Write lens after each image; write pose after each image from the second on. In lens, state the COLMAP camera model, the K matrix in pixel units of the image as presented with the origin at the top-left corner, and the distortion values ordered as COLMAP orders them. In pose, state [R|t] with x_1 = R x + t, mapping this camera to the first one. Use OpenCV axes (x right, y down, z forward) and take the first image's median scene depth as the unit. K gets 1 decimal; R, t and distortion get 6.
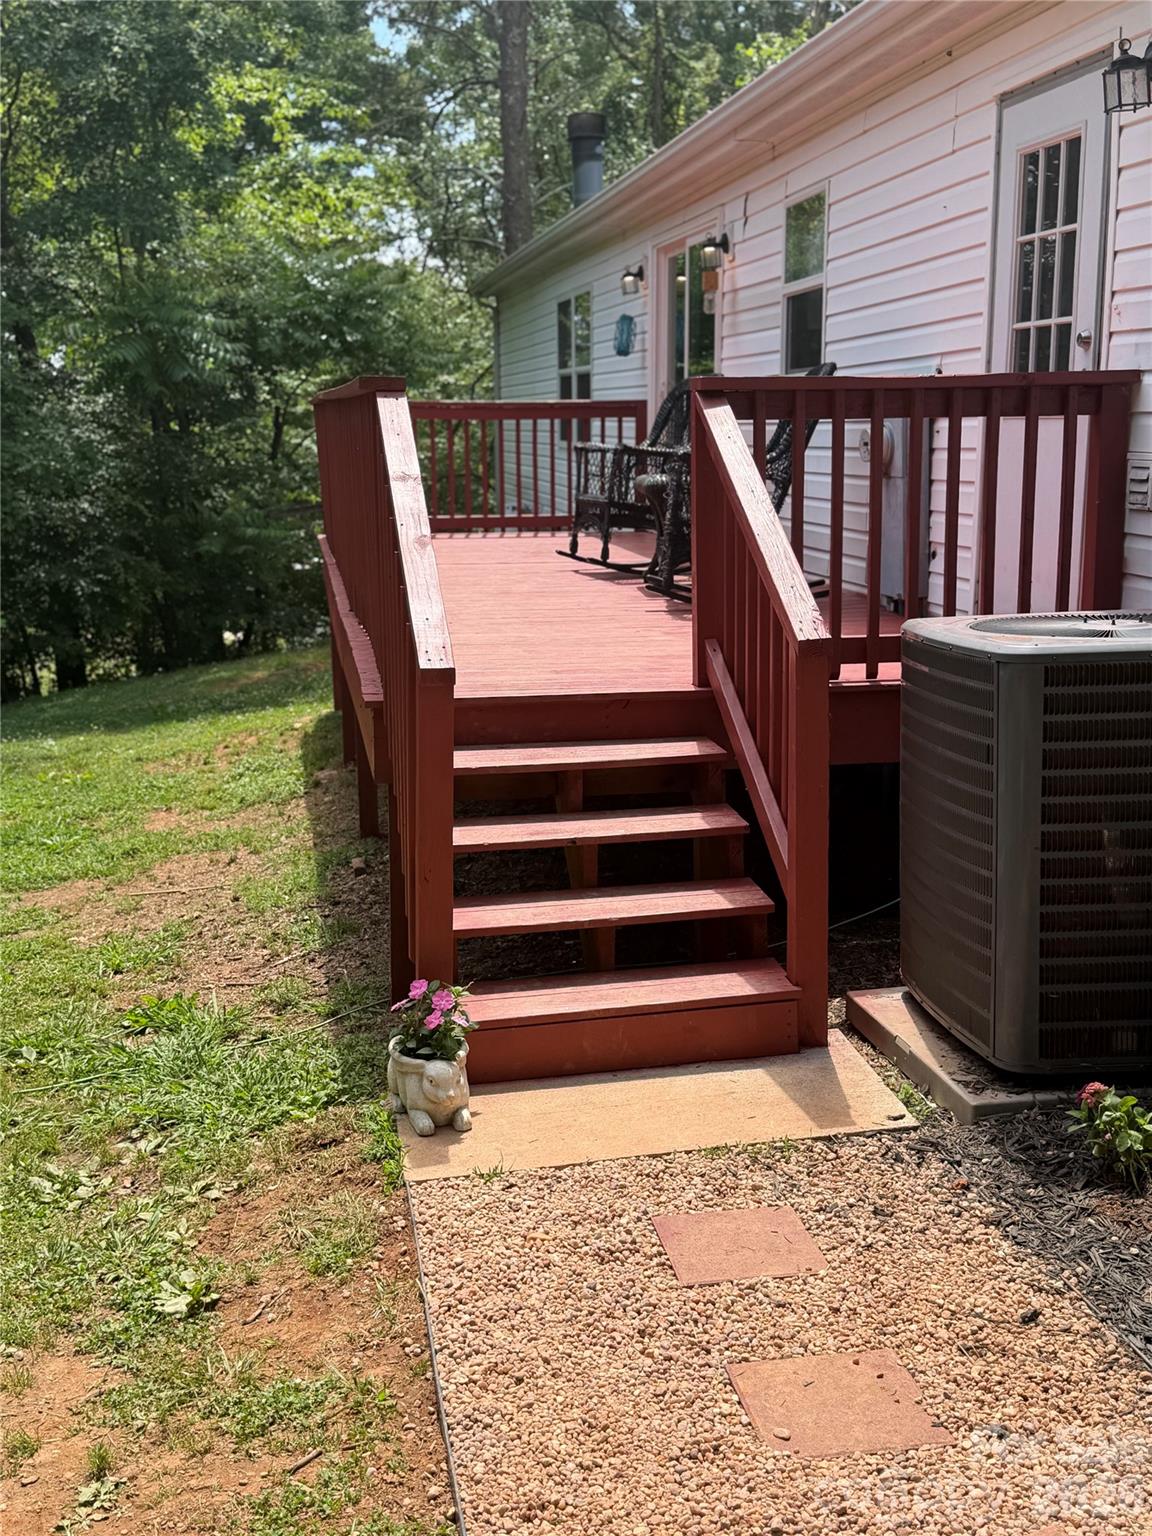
lens RADIAL K [[1682.1, 0, 561.4], [0, 1682.1, 782.1], [0, 0, 1]] dist [0.082524, 0.000000]
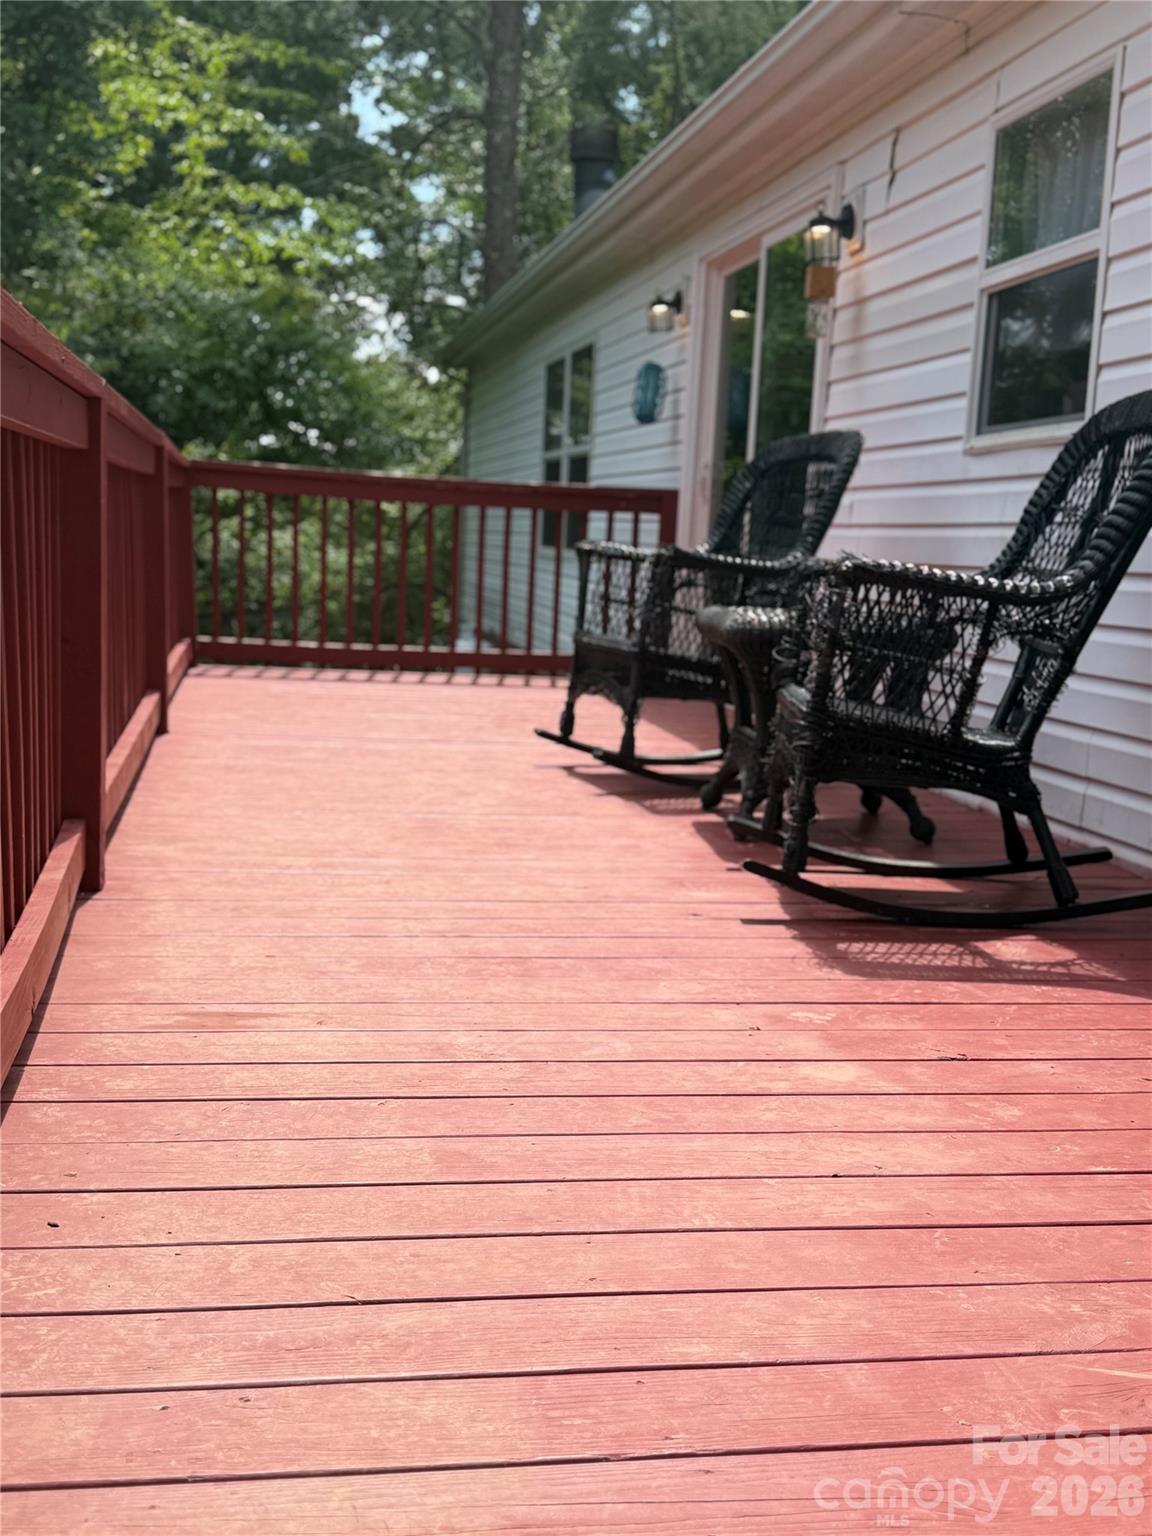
lens RADIAL K [[1682.1, 0, 578.1], [0, 1682.1, 783.9], [0, 0, 1]] dist [0.082524, 0.000000]
pose [[0.998207, 0.049658, 0.033421, -0.005654], [-0.047384, 0.996712, -0.065726, -0.069663], [-0.036575, 0.064024, 0.997278, 0.370938]]
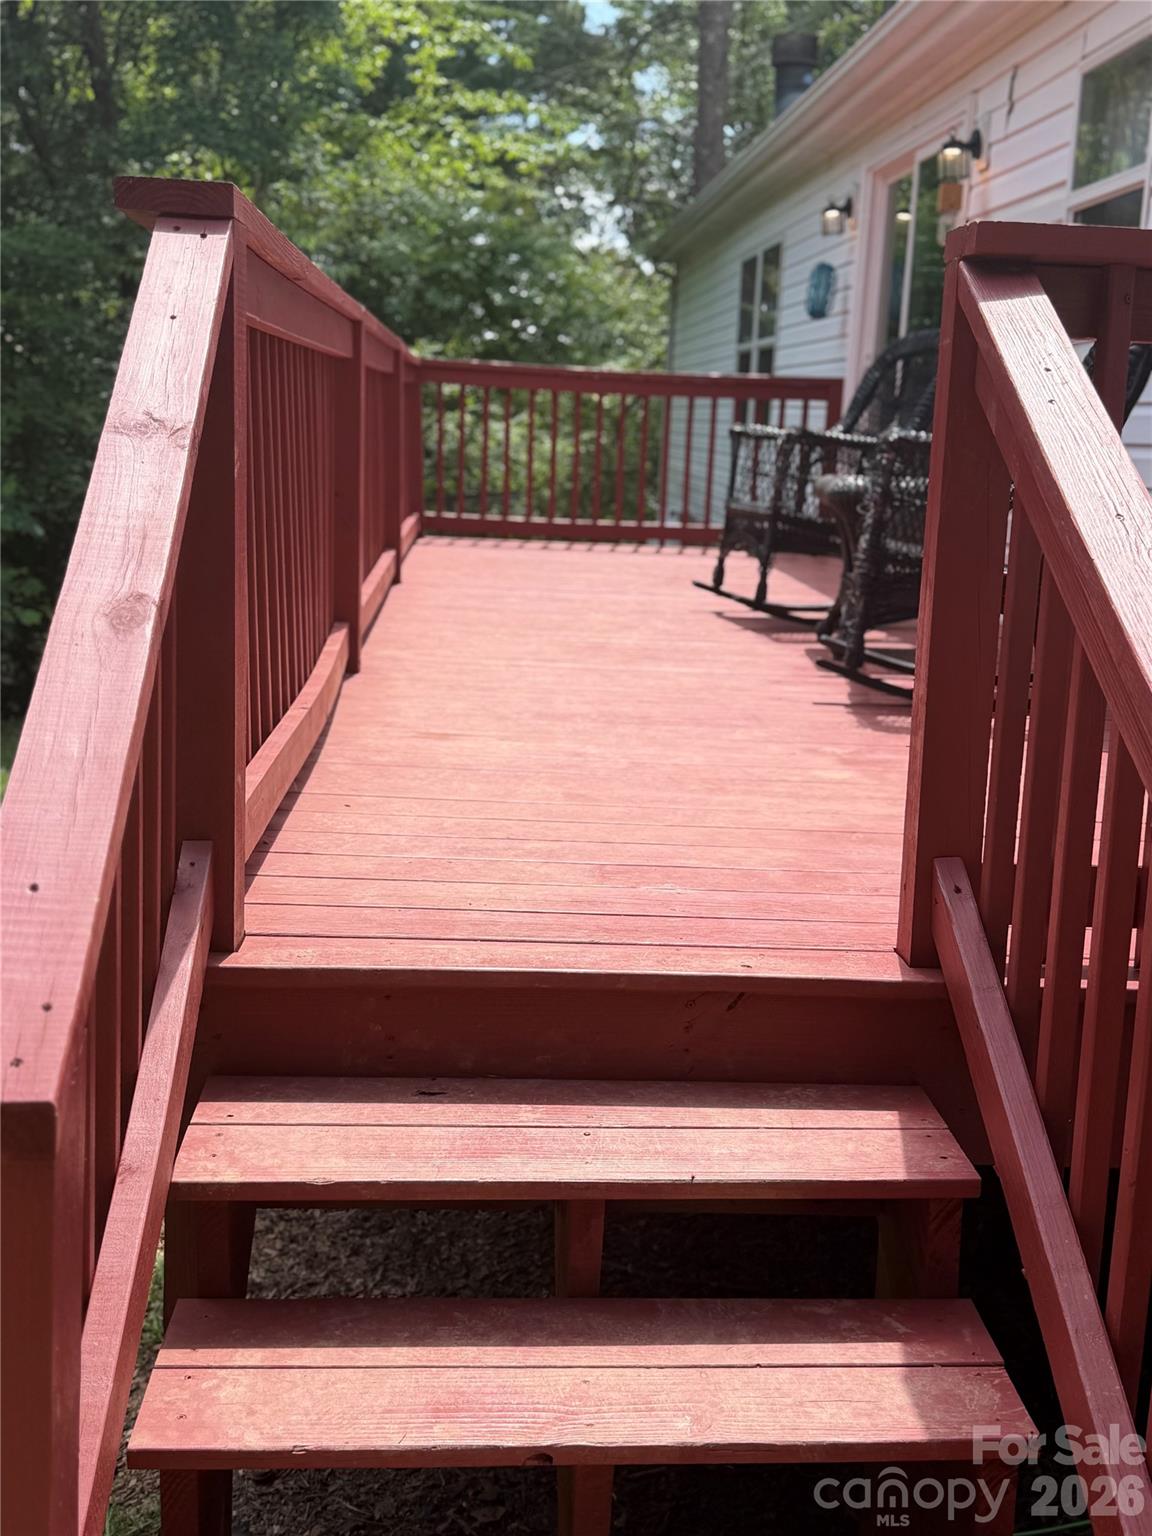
lens RADIAL K [[1682.1, 0, 561.8], [0, 1682.1, 773.7], [0, 0, 1]] dist [0.082524, 0.000000]
pose [[0.992420, 0.070422, -0.100711, 0.015500], [-0.070919, 0.997481, -0.001358, -0.045379], [0.100361, 0.008490, 0.994915, 0.261645]]
